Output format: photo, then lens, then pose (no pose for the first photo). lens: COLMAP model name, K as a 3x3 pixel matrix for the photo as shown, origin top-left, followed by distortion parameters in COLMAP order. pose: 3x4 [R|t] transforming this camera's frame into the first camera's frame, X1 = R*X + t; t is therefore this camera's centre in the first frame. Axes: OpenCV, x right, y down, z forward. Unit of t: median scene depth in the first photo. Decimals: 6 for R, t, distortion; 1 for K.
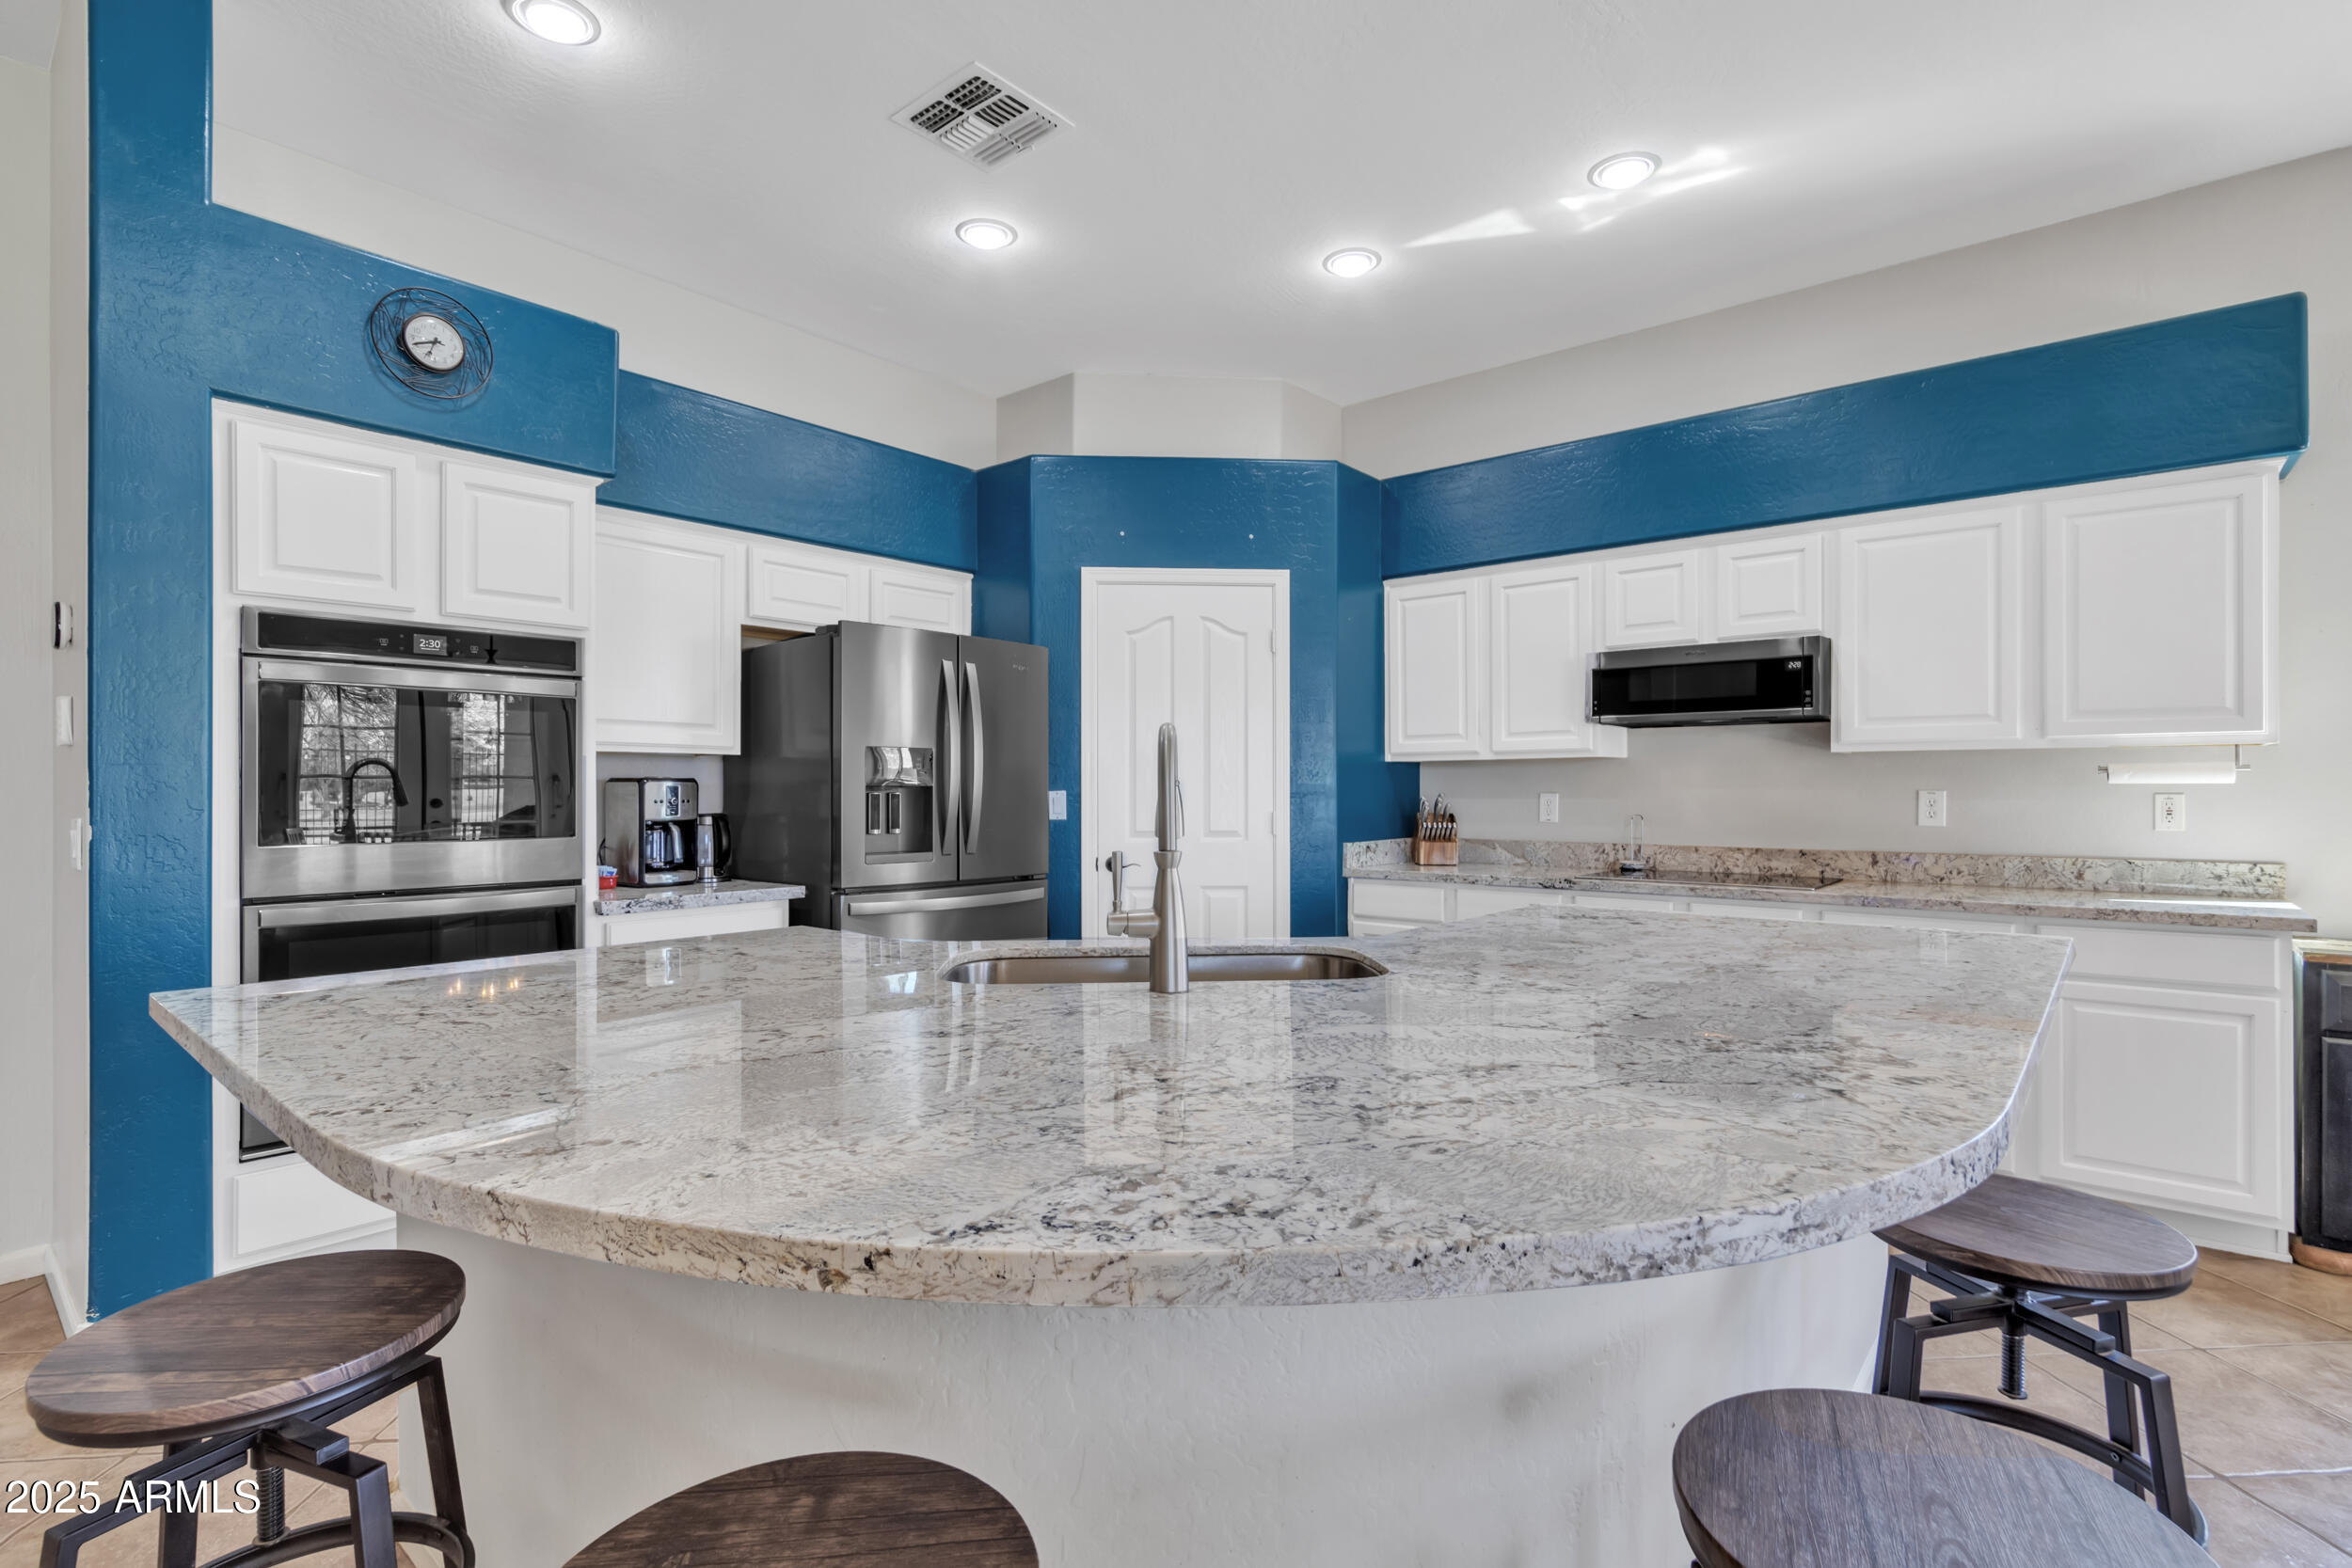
lens RADIAL K [[1103.0, 0, 1185.3], [0, 1103.0, 788.7], [0, 0, 1]] dist [0.001428, -0.000045]
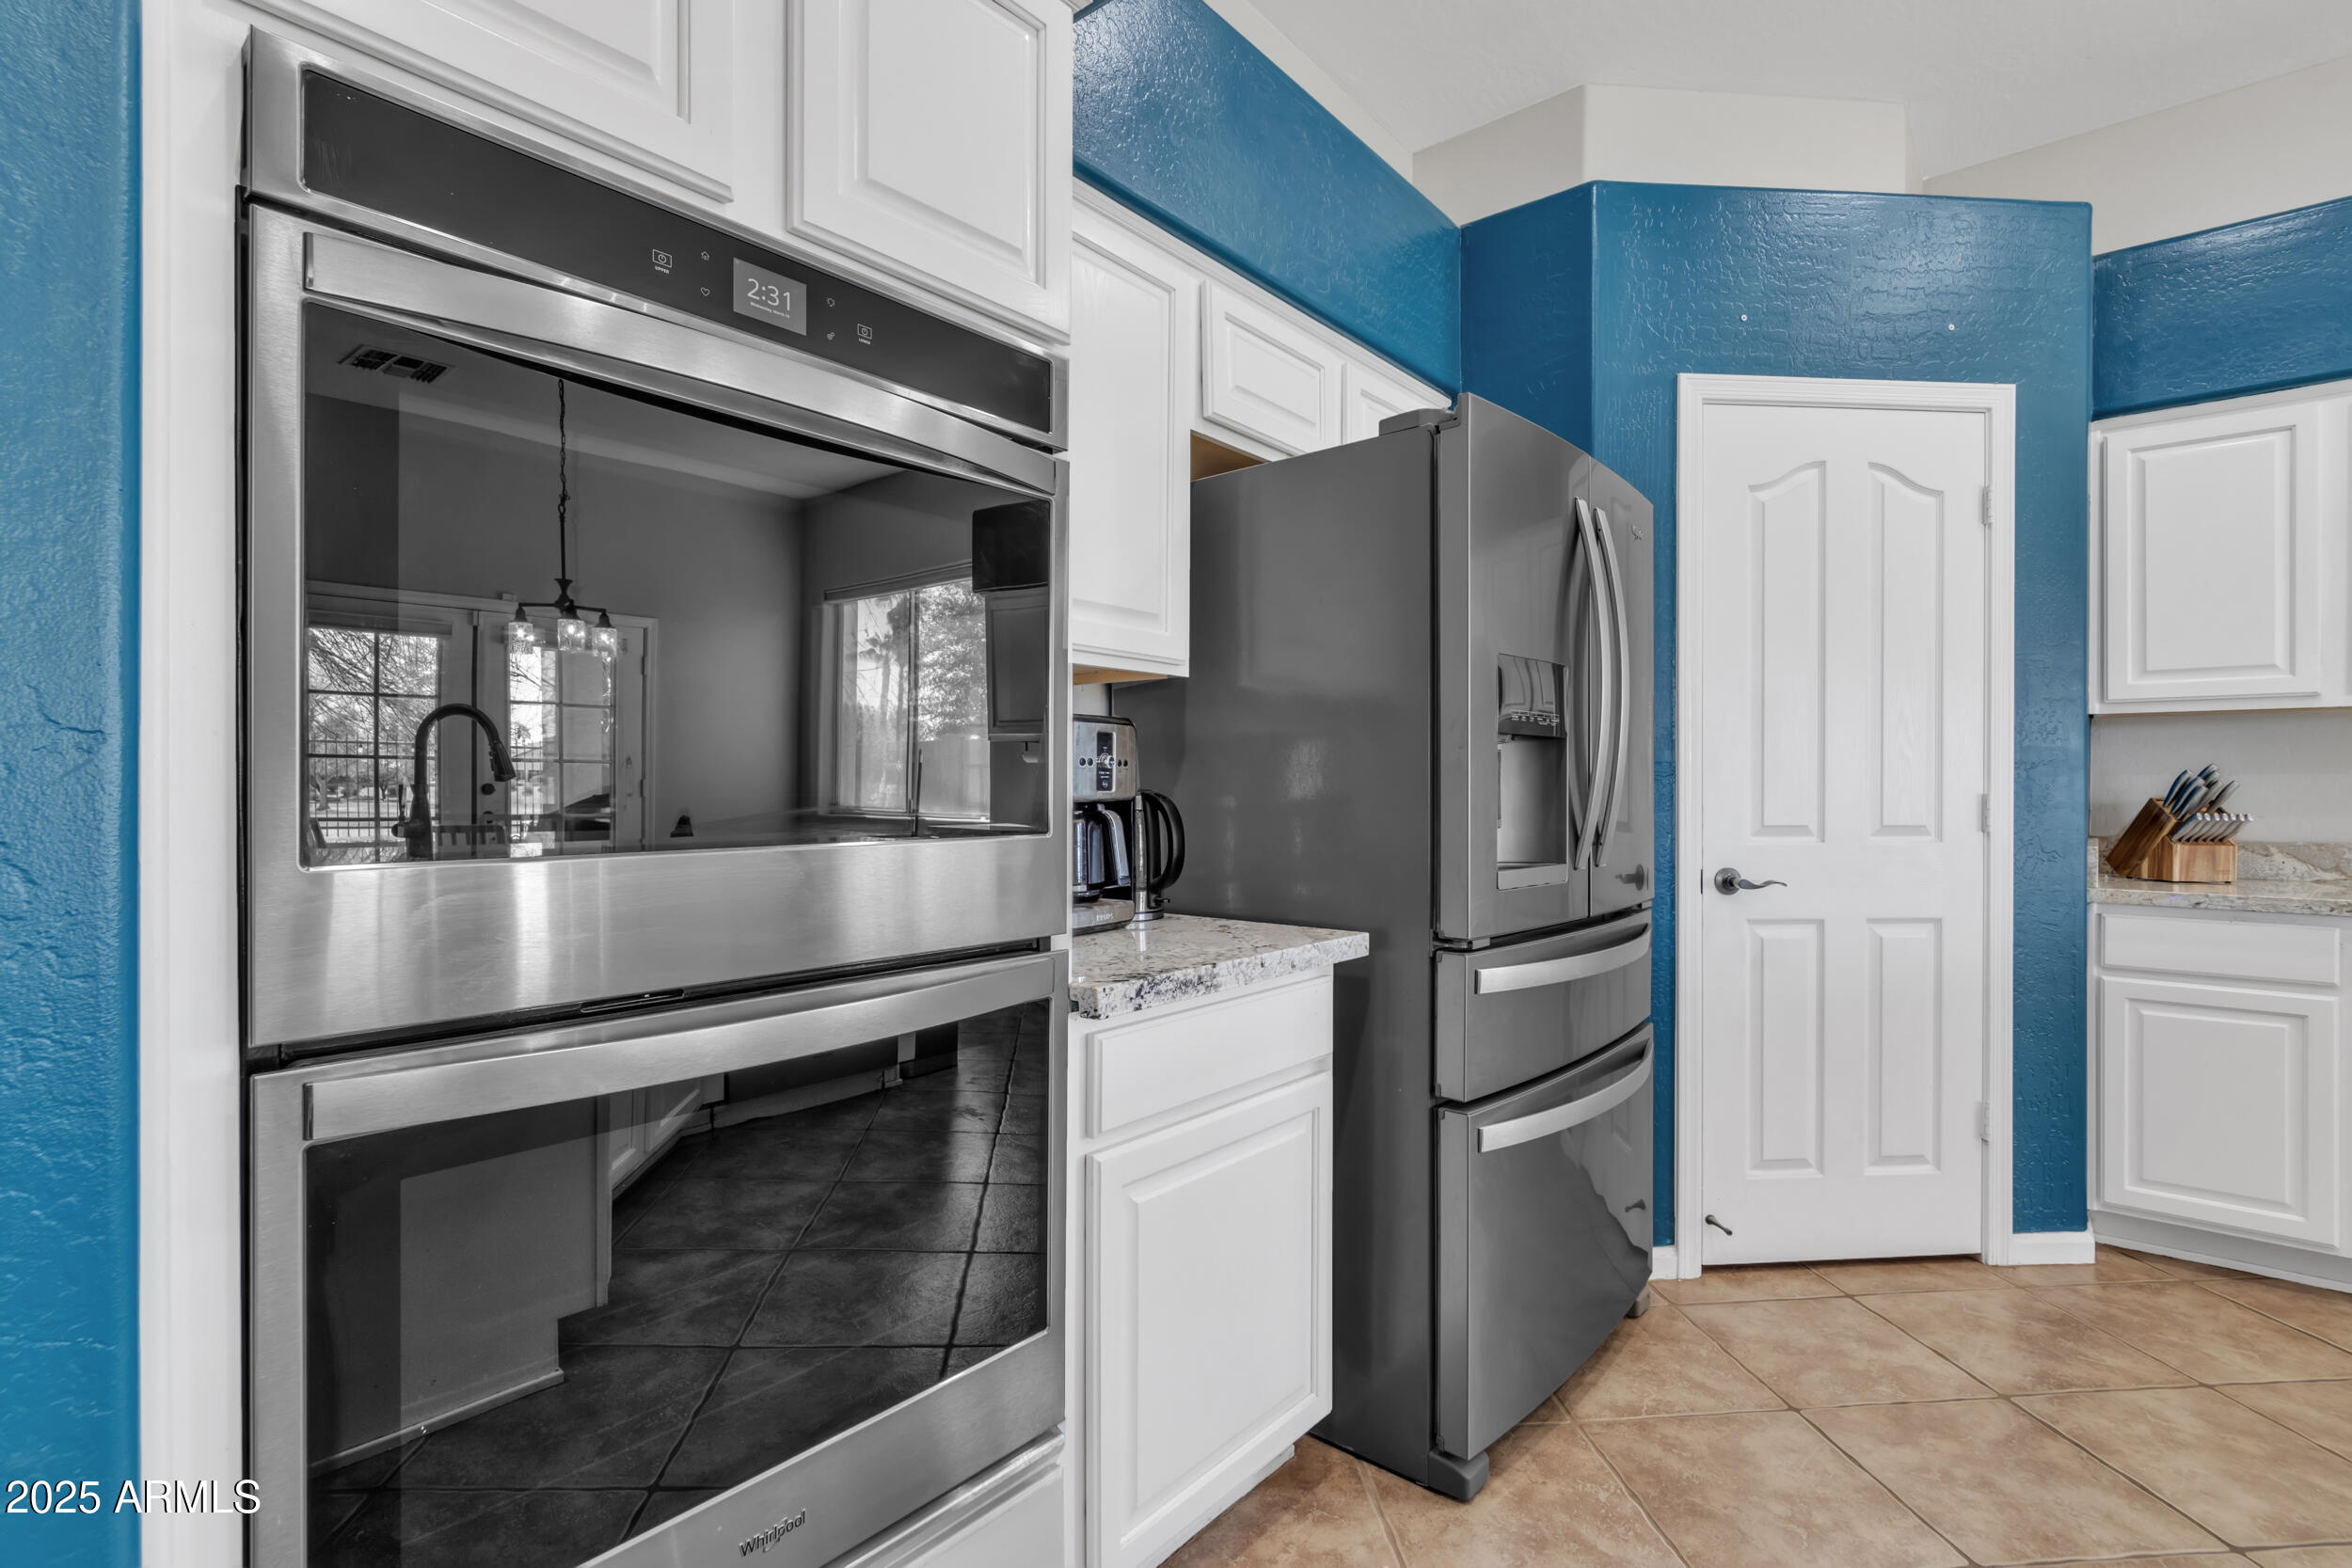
lens RADIAL K [[1103.0, 0, 1185.3], [0, 1103.0, 788.7], [0, 0, 1]] dist [0.001428, -0.000045]
pose [[0.999895, 0.001425, 0.014451, -0.364842], [-0.001426, 0.999999, 0.000065, 0.019286], [-0.014450, -0.000085, 0.999896, 0.421270]]
